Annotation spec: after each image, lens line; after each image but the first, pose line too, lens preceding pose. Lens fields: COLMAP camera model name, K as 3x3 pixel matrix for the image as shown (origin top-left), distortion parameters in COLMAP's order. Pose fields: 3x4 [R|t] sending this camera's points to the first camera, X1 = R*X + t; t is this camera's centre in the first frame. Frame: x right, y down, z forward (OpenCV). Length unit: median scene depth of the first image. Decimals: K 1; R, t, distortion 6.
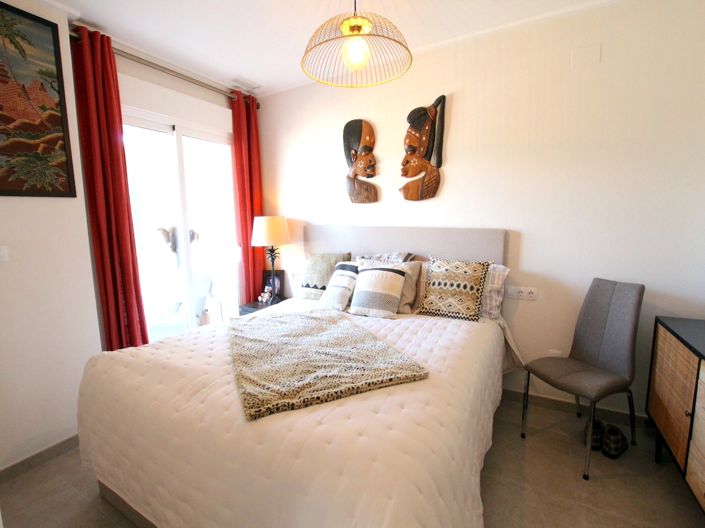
lens RADIAL K [[326.8, 0, 351.3], [0, 326.8, 255.8], [0, 0, 1]] dist [-0.052676, 0.014807]
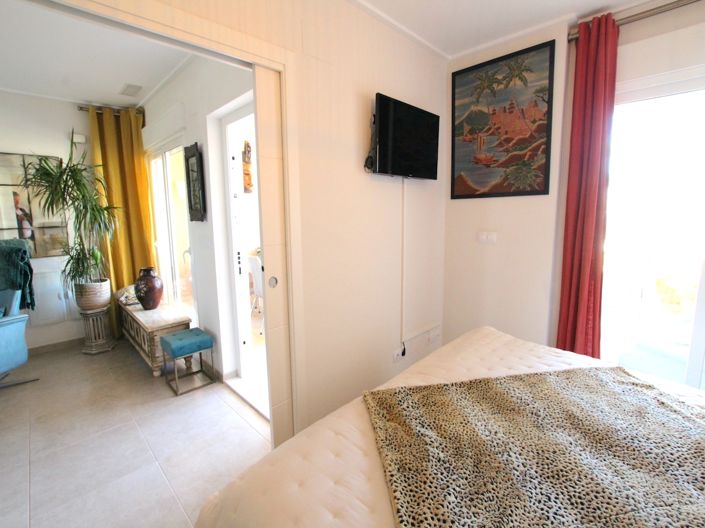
lens RADIAL K [[326.8, 0, 351.3], [0, 326.8, 255.8], [0, 0, 1]] dist [-0.052676, 0.014807]
pose [[-0.278120, 0.148939, -0.948929, 0.443311], [-0.096328, 0.978601, 0.181829, -0.121790], [0.955704, 0.141978, -0.257821, 0.710619]]
